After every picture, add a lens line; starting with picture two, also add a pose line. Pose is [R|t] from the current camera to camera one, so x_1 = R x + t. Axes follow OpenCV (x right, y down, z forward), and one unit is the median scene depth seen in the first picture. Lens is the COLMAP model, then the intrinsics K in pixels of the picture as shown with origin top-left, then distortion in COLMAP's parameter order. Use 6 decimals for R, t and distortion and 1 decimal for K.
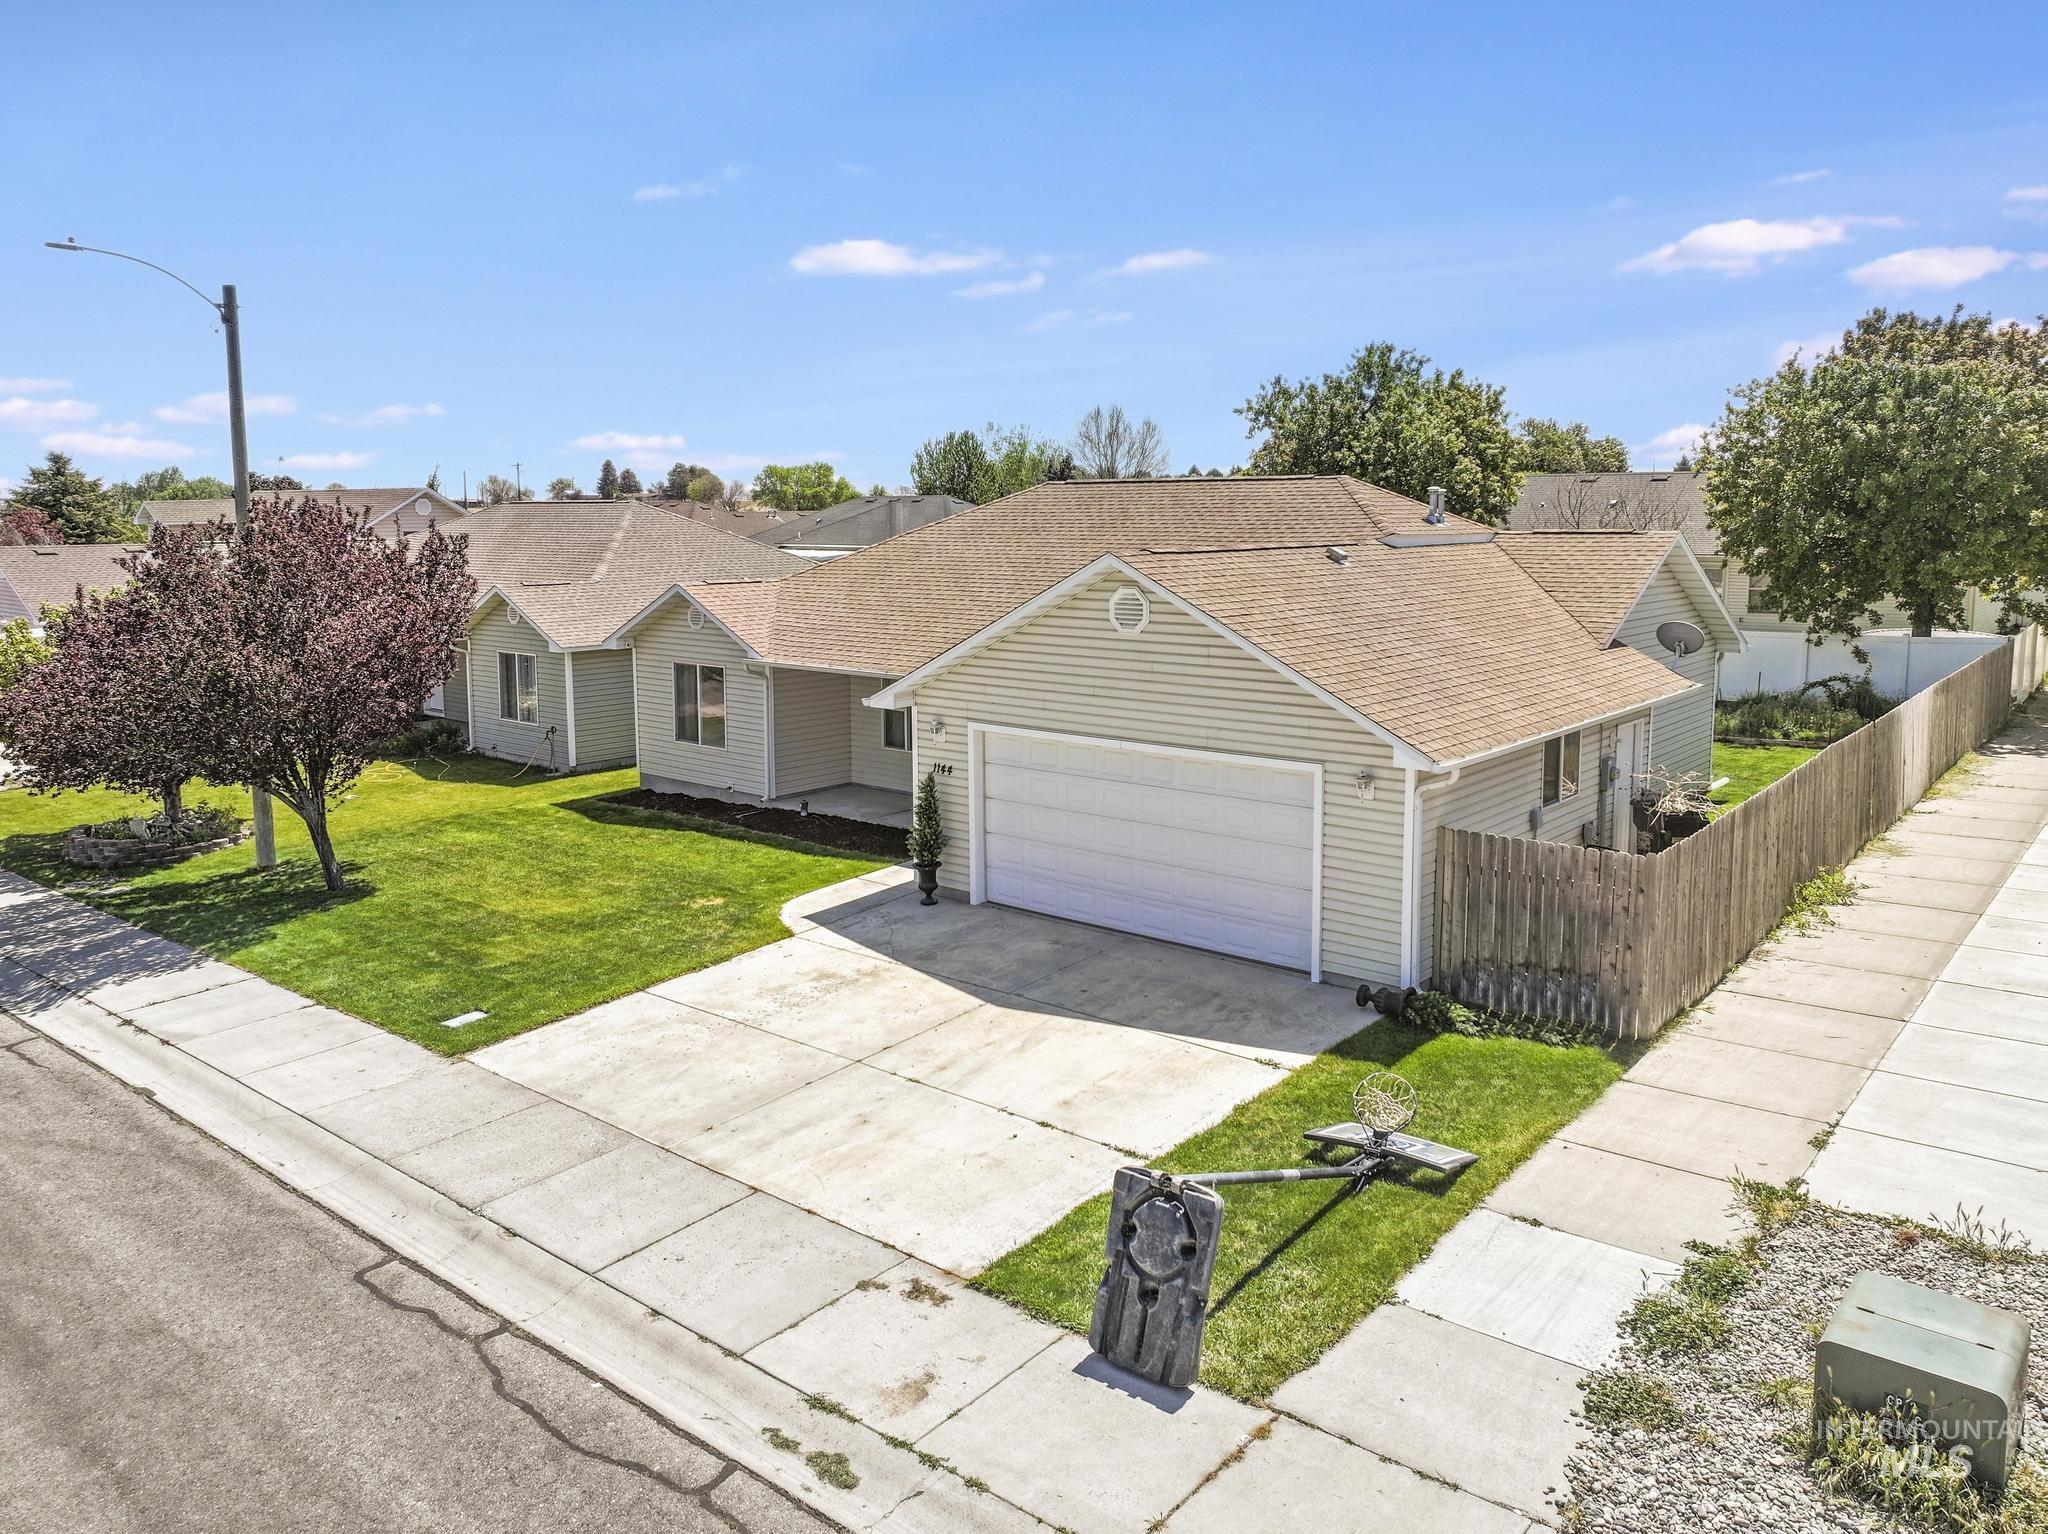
lens RADIAL K [[1451.0, 0, 1118.8], [0, 1451.0, 768.9], [0, 0, 1]] dist [-0.002328, -0.001167]
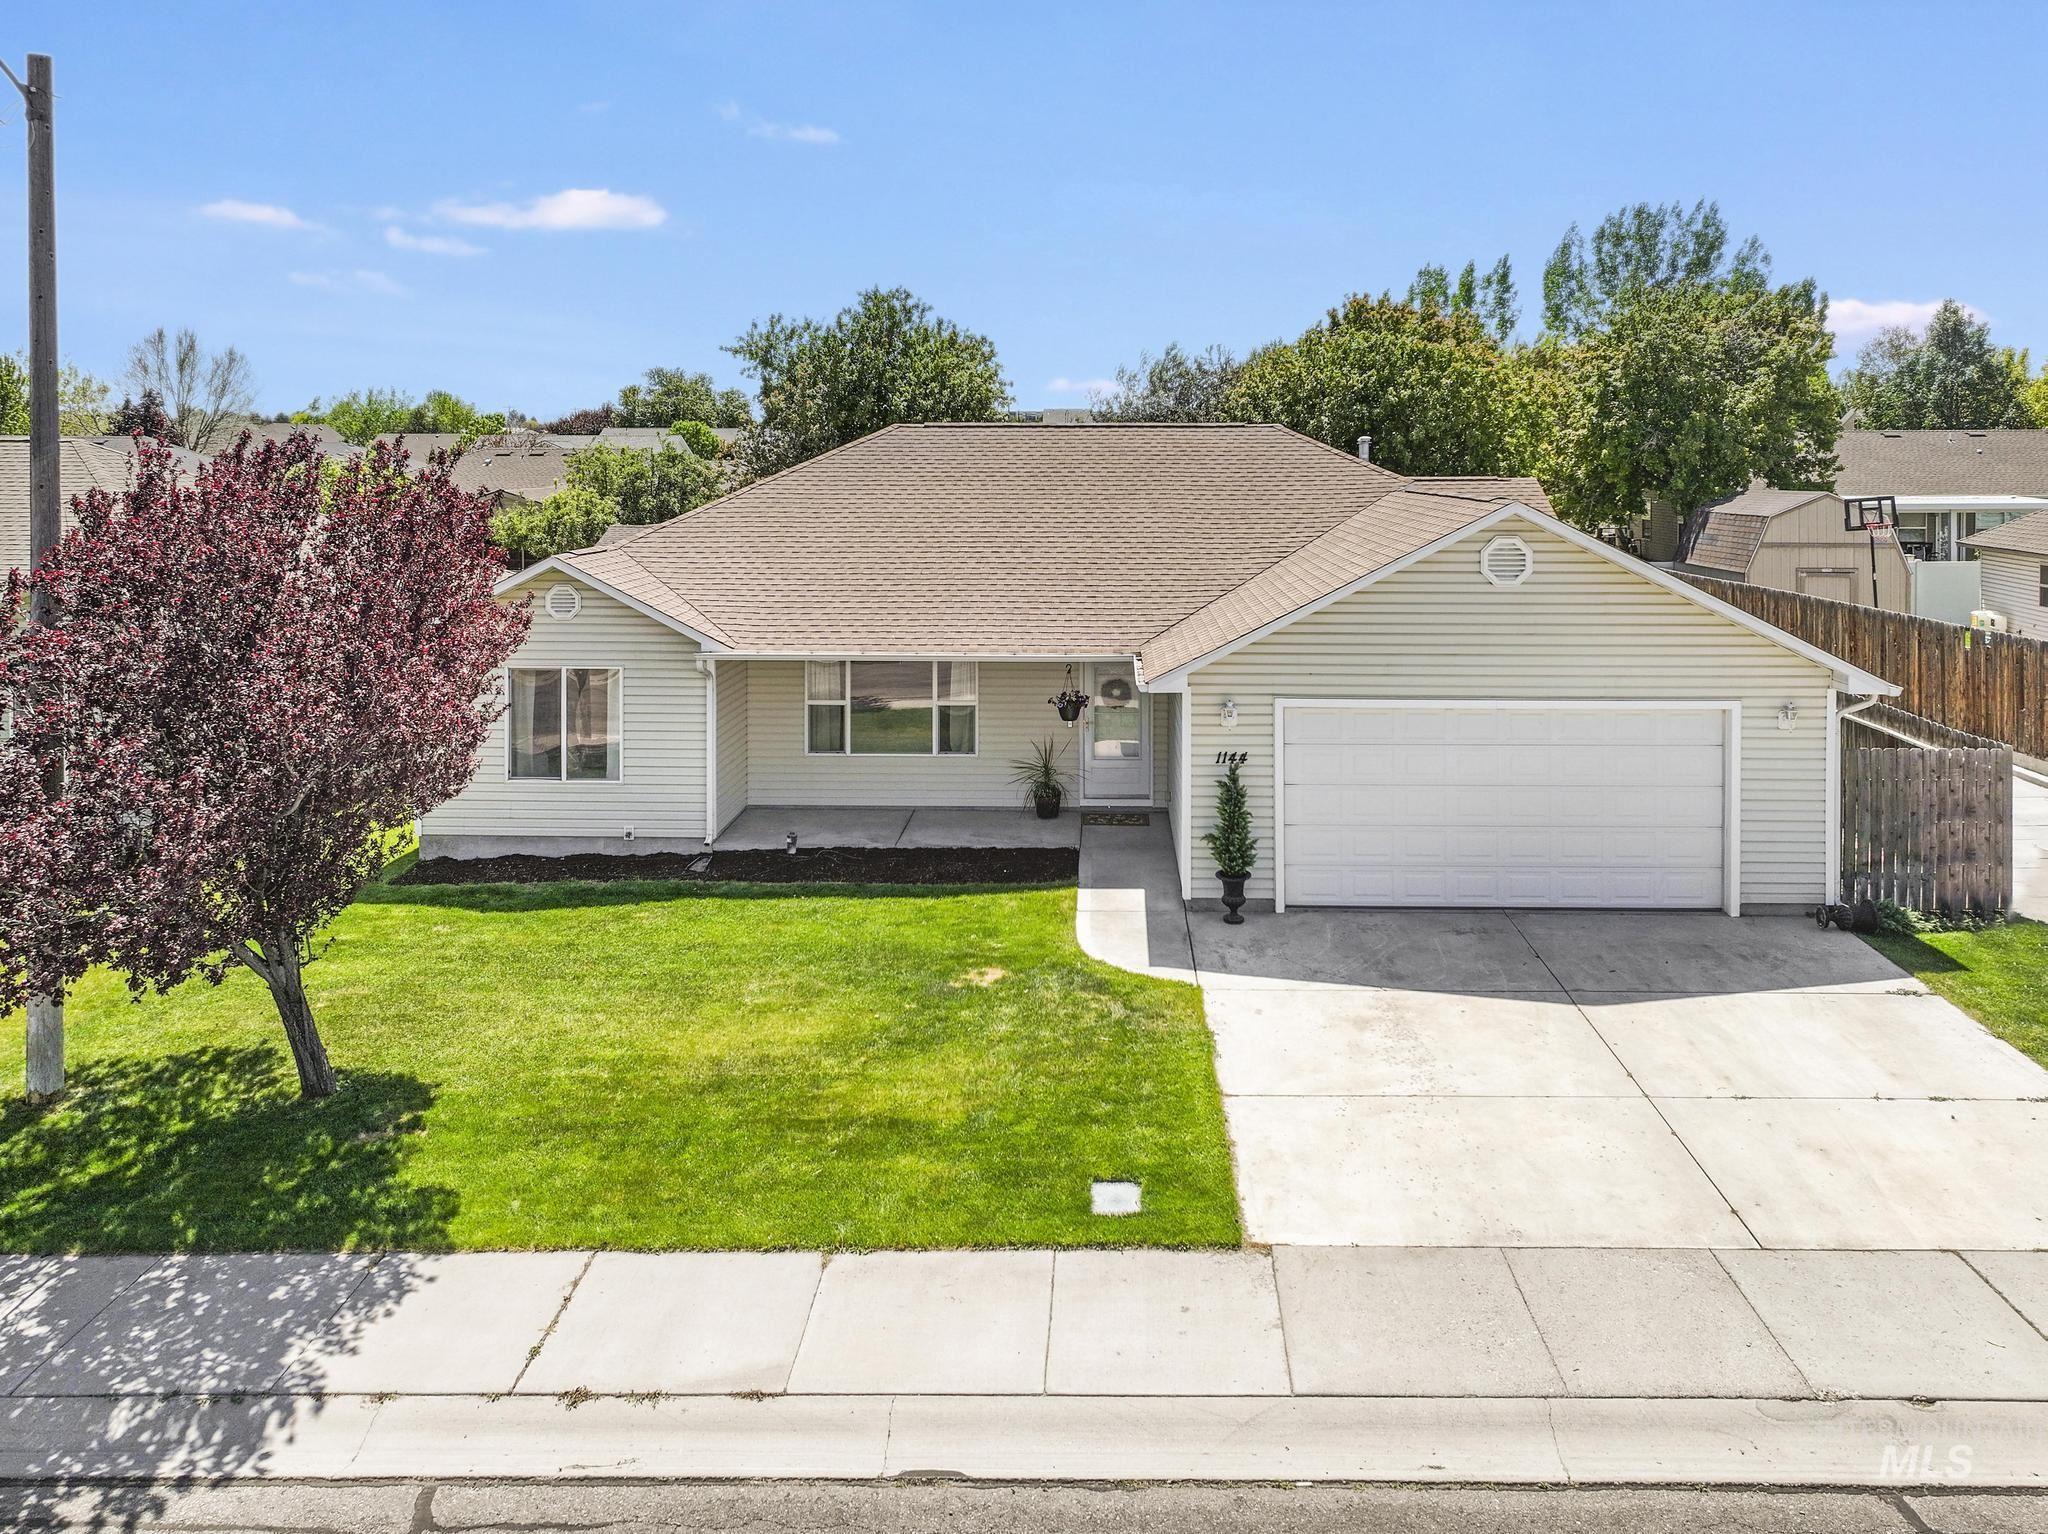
lens RADIAL K [[1487.7, 0, 1115.7], [0, 1487.7, 563.0], [0, 0, 1]] dist [-0.000682, 0.008892]
pose [[0.794945, -0.037555, 0.605519, -0.779734], [0.102447, 0.992059, -0.072967, -0.062889], [-0.597970, 0.120038, 0.792479, 0.379077]]
